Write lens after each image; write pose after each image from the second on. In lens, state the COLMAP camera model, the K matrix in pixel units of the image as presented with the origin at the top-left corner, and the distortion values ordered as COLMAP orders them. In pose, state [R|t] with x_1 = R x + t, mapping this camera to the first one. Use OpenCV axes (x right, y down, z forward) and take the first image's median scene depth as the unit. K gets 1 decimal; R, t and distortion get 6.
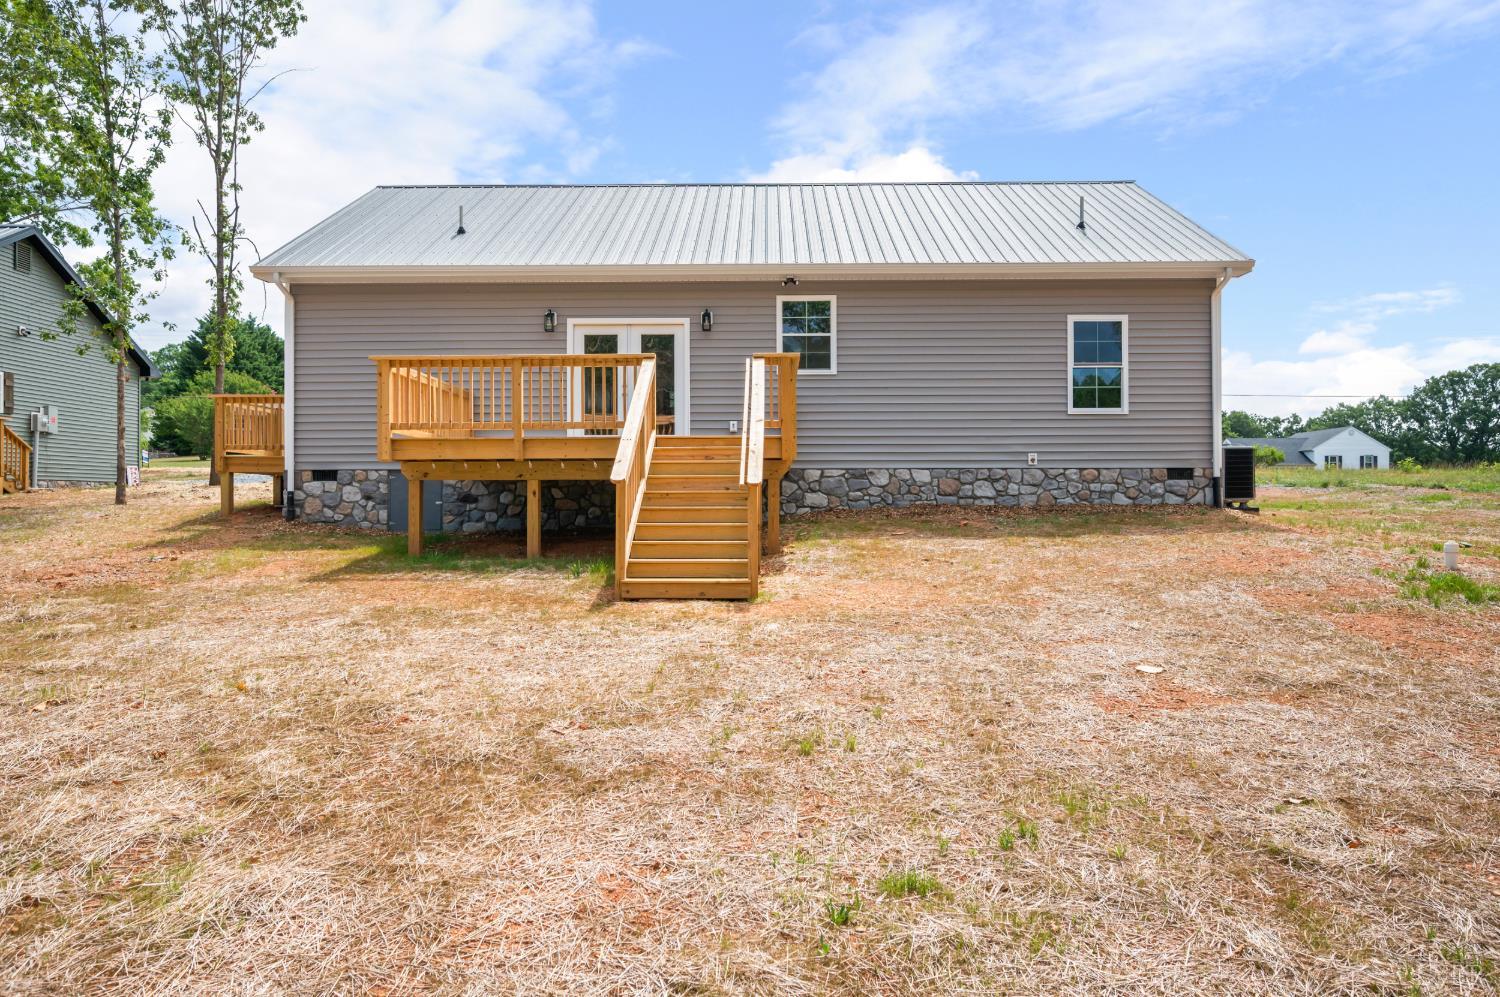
lens RADIAL K [[913.1, 0, 749.8], [0, 913.1, 496.8], [0, 0, 1]] dist [0.032252, 0.000690]
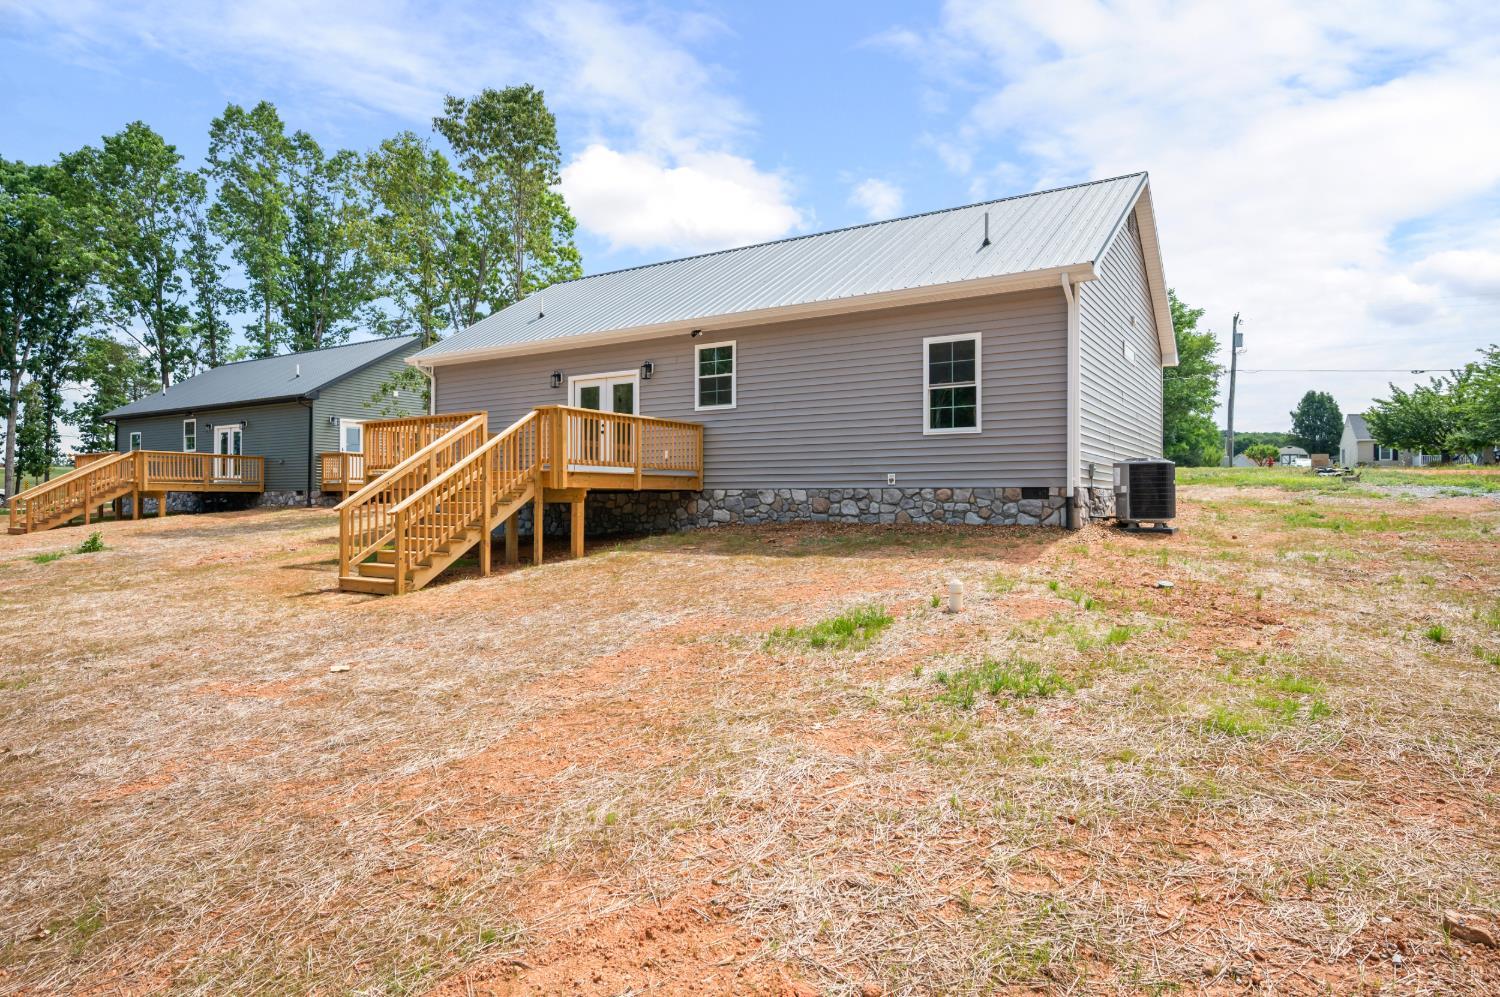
lens RADIAL K [[867.4, 0, 748.6], [0, 867.4, 501.5], [0, 0, 1]] dist [-0.000485, -0.000030]
pose [[0.841649, 0.004167, -0.540008, 0.706560], [0.000526, 0.999963, 0.008536, -0.024234], [0.540024, -0.007468, 0.841616, 0.077095]]
